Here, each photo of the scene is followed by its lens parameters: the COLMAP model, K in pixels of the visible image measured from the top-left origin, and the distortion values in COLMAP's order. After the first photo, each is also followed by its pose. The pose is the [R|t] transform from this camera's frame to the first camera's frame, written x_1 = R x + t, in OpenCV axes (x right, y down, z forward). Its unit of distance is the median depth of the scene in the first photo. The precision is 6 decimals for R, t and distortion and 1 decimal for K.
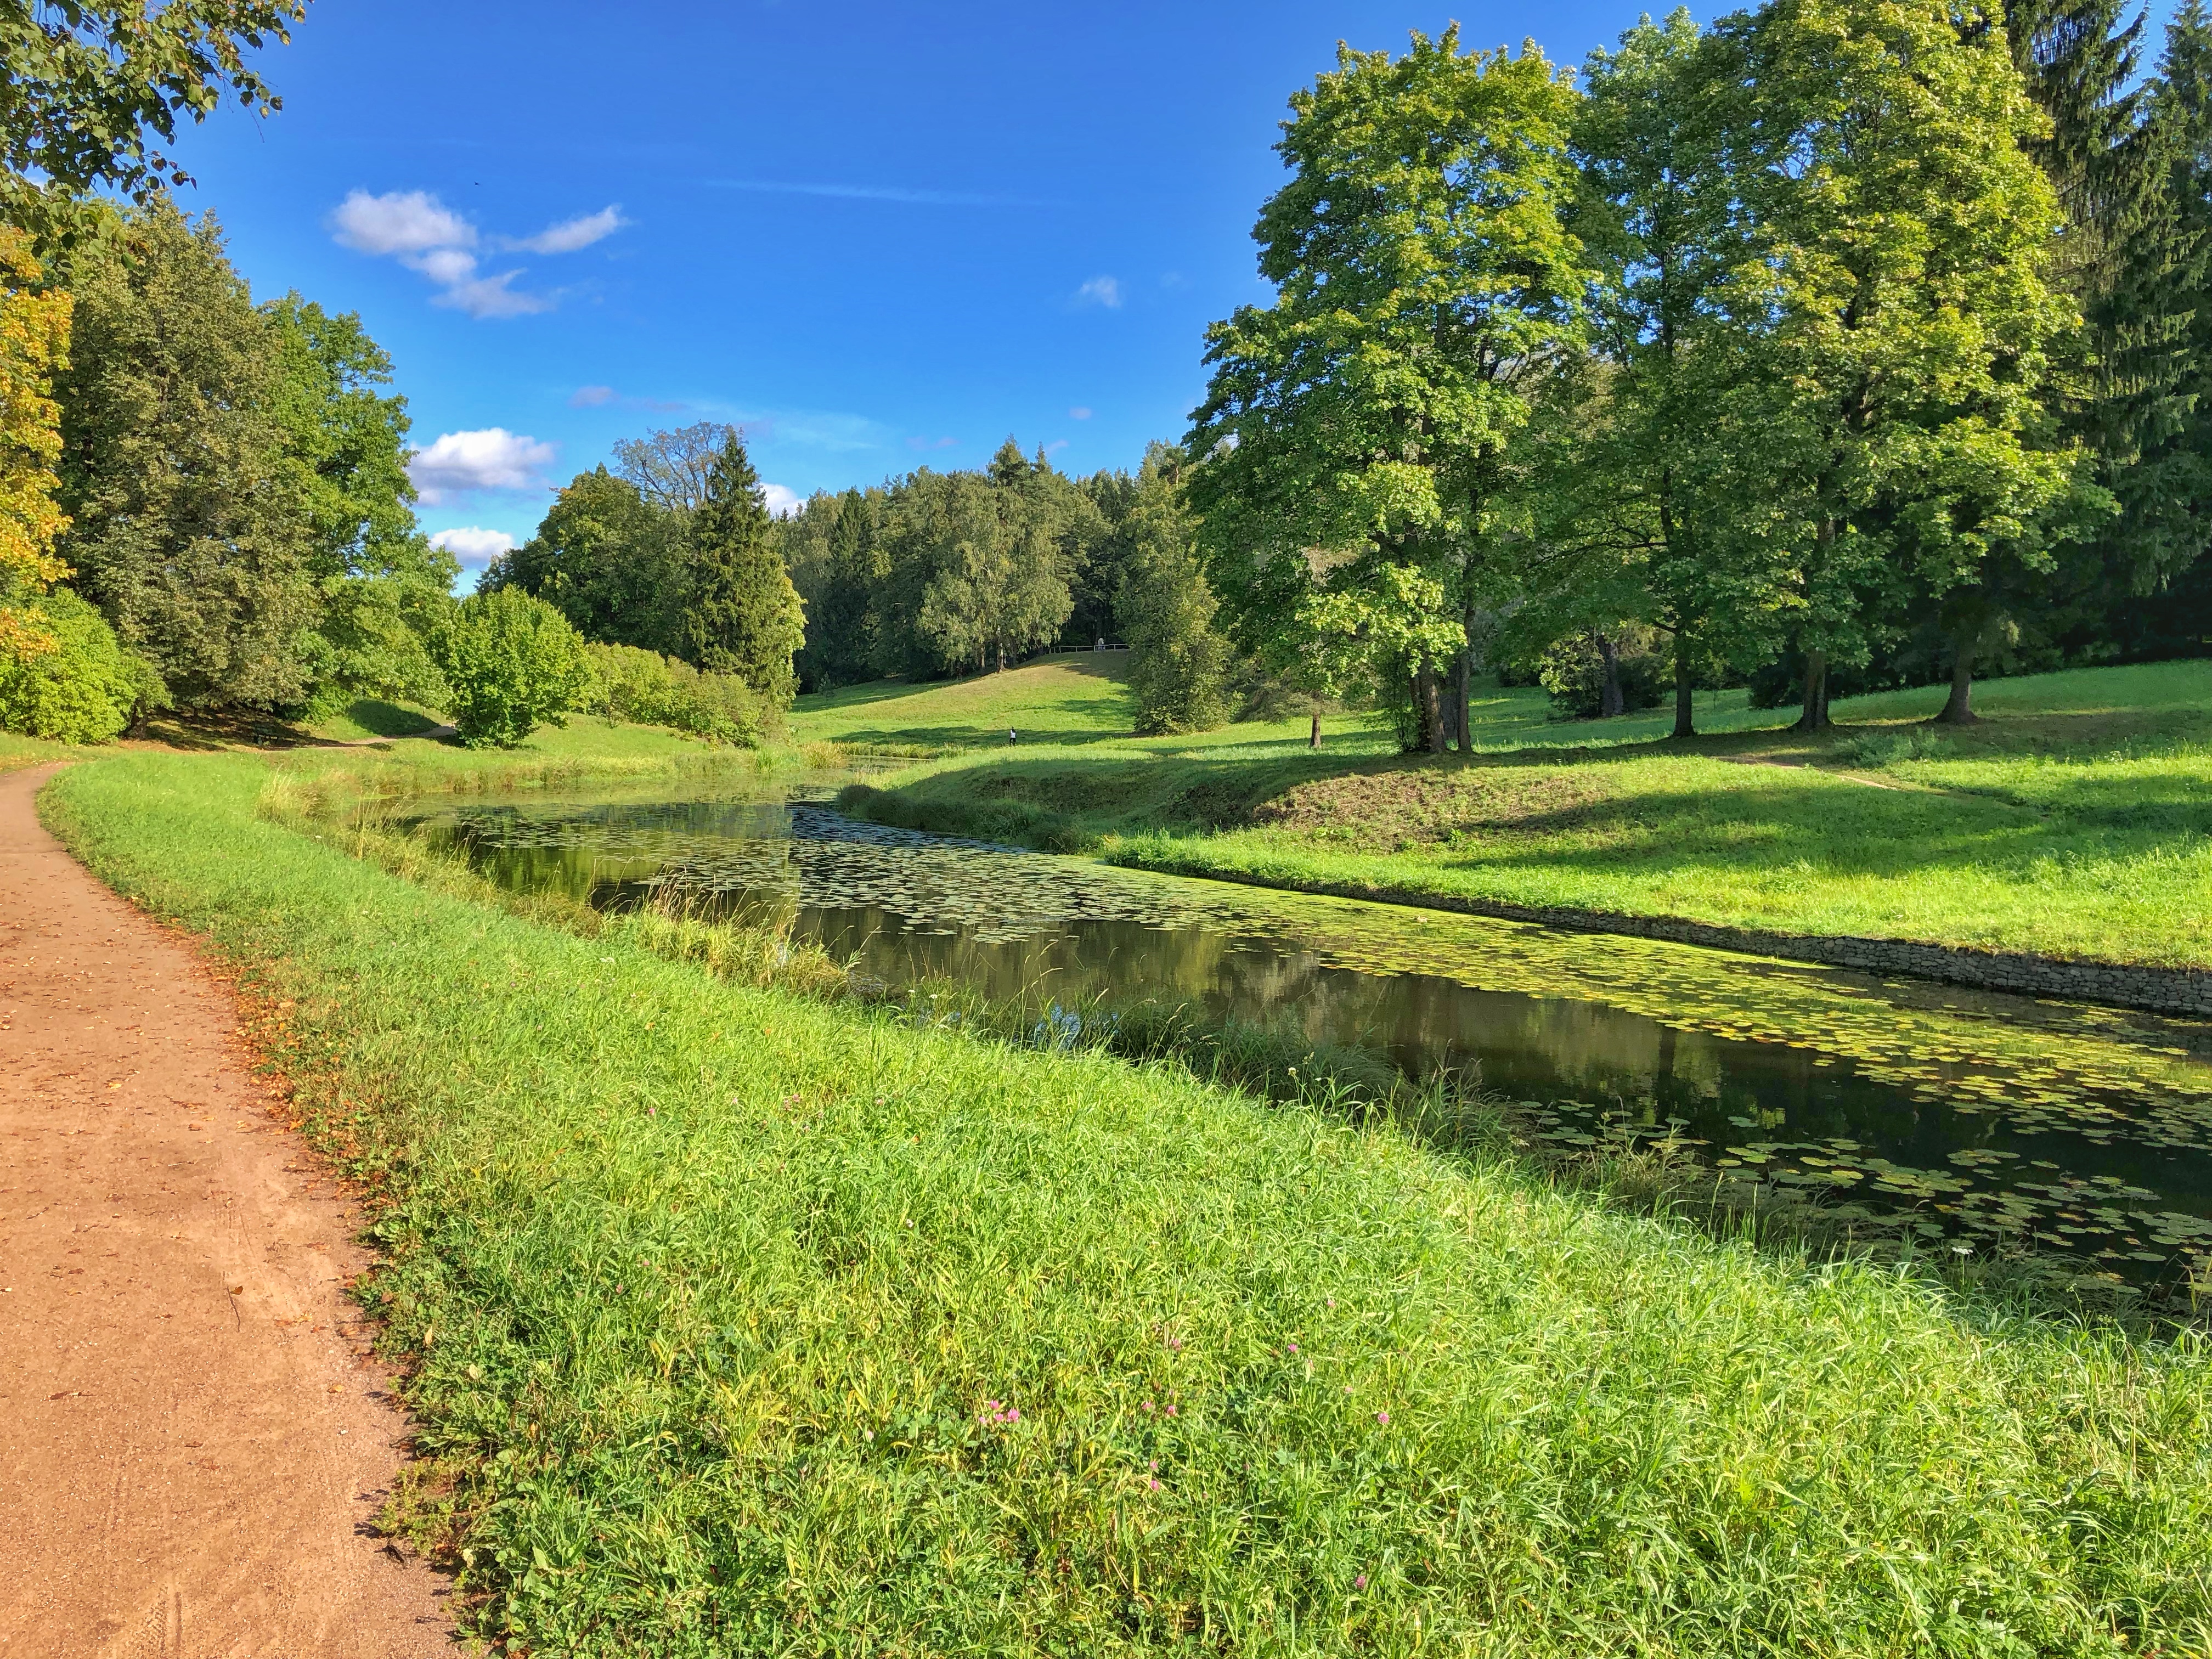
lens RADIAL K [[1811.0, 0, 1107.7], [0, 1811.0, 833.6], [0, 0, 1]] dist [-0.075626, -0.009859]
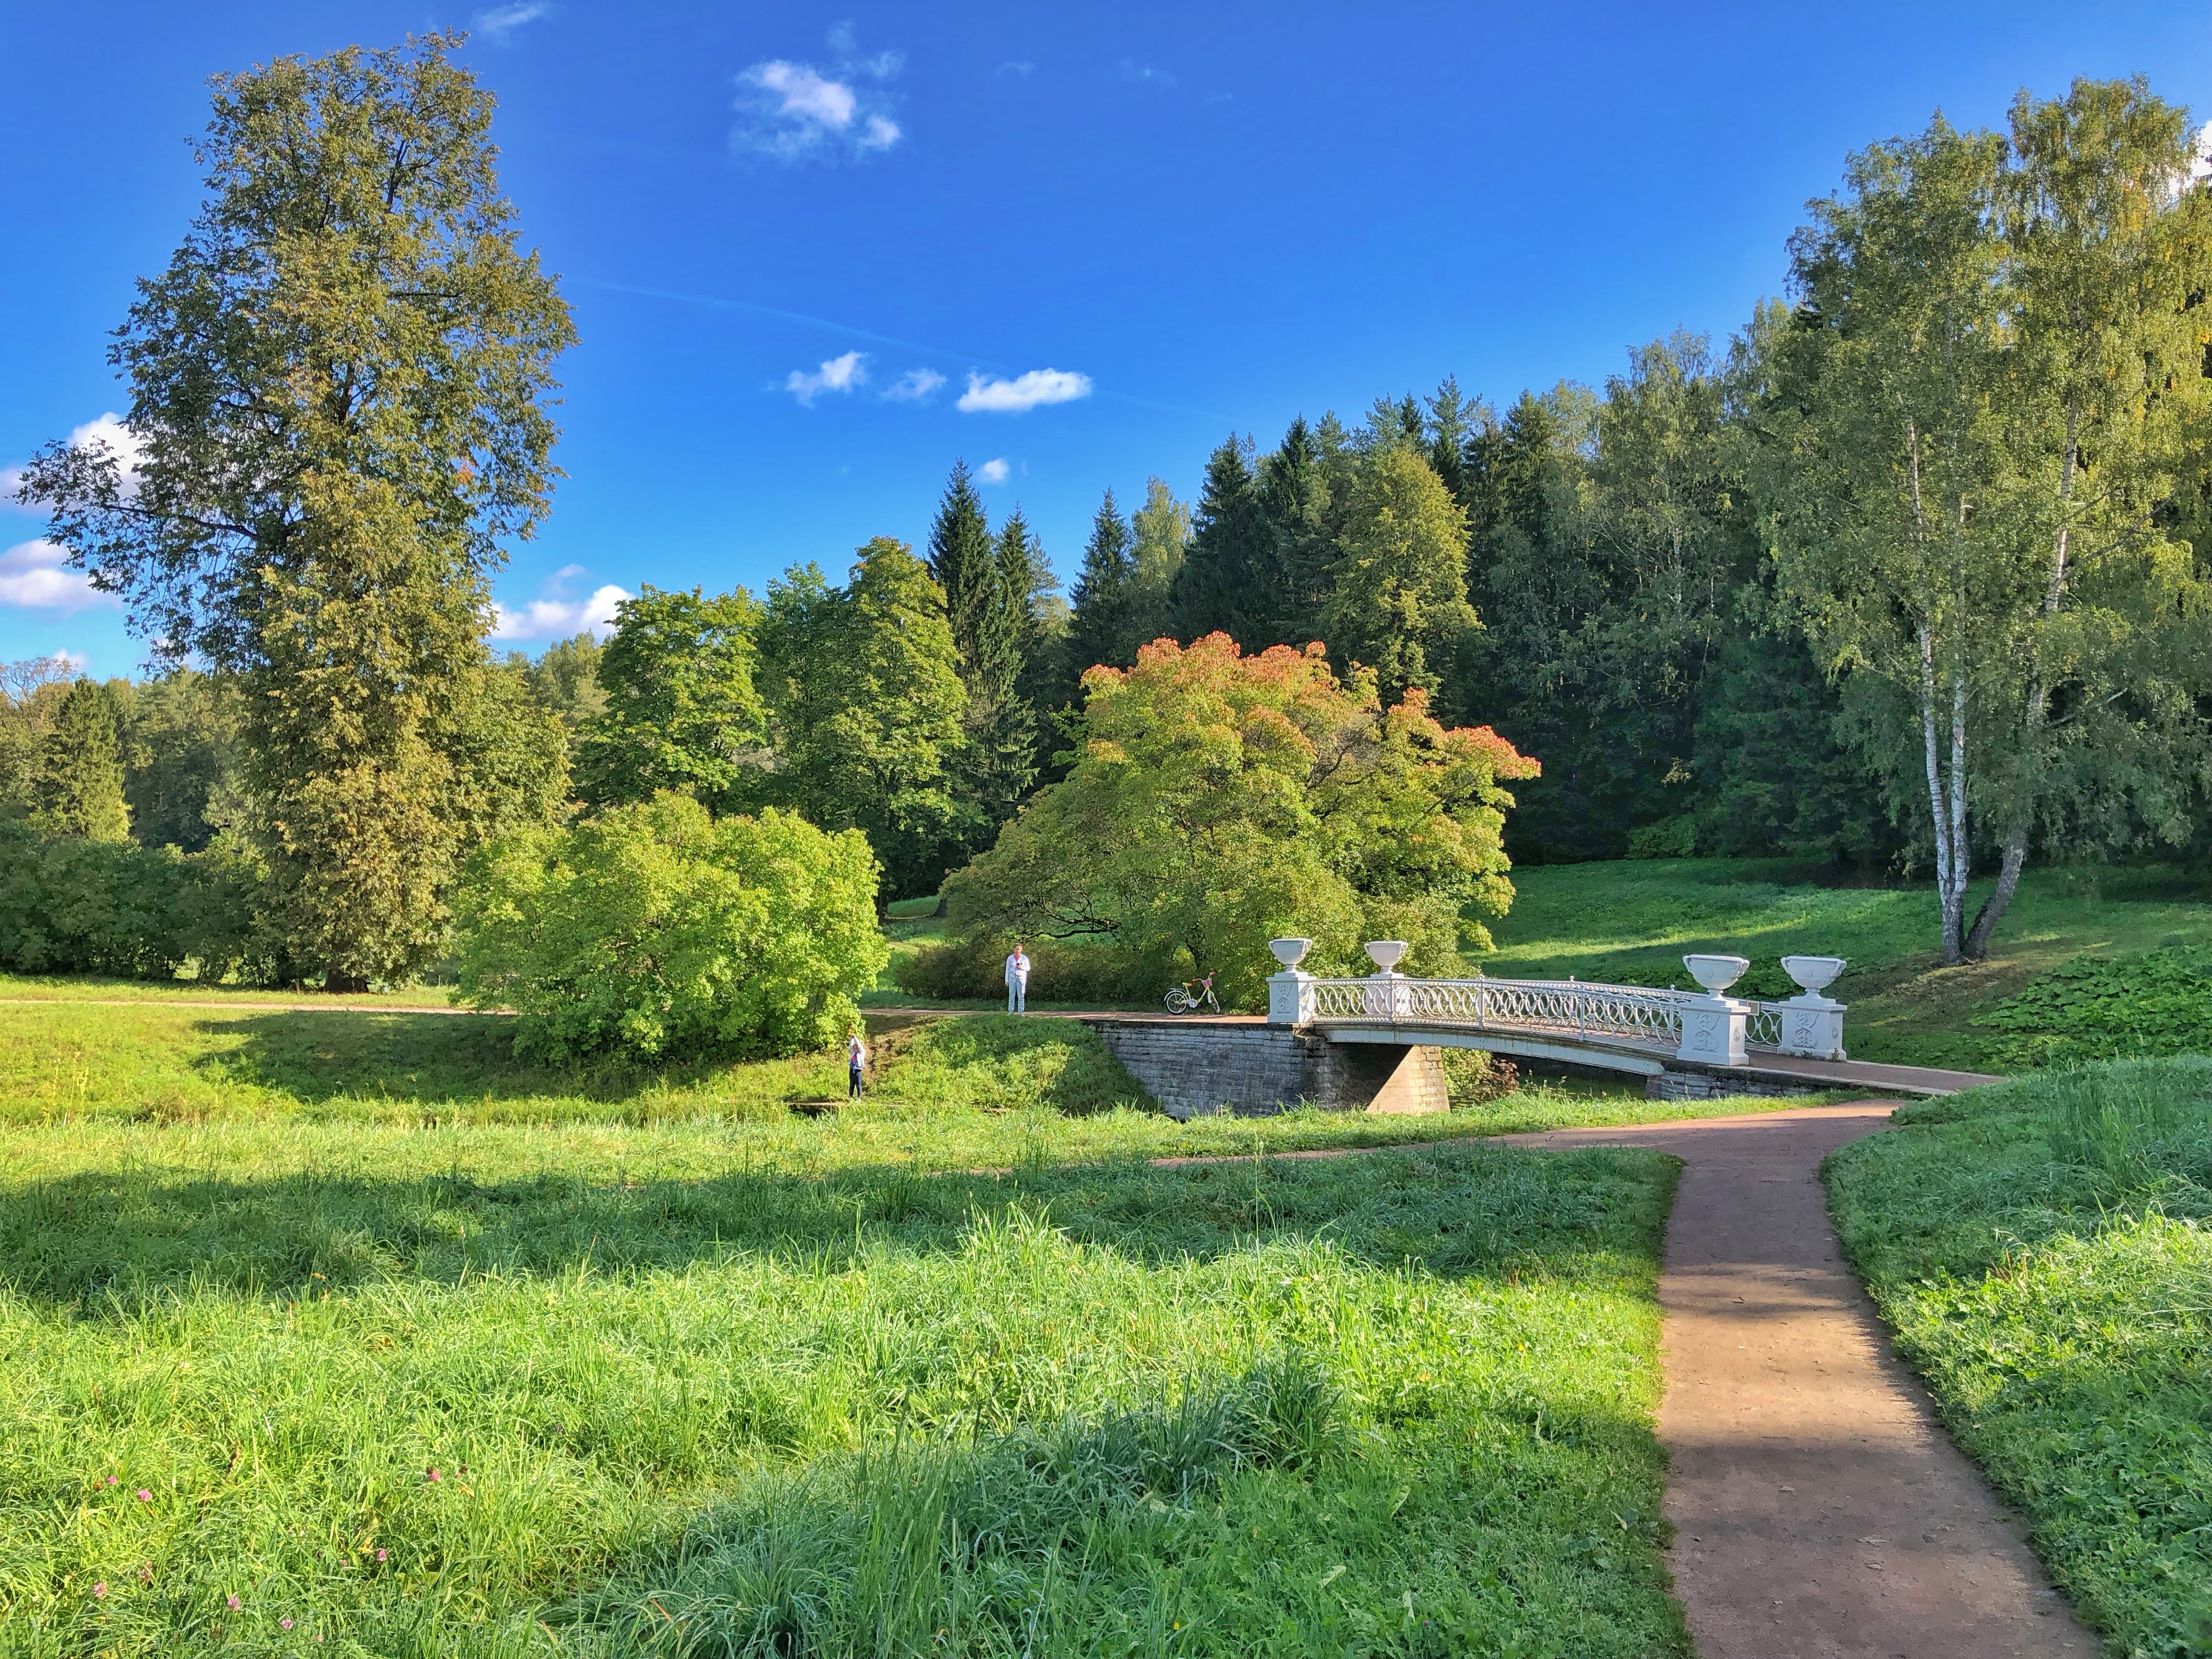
lens RADIAL K [[1811.0, 0, 1105.6], [0, 1811.0, 831.7], [0, 0, 1]] dist [-0.075626, -0.009859]
pose [[0.906367, -0.013808, 0.422264, -0.301383], [0.048700, 0.996218, -0.071956, 0.006404], [-0.419674, 0.085783, 0.903612, -1.205082]]
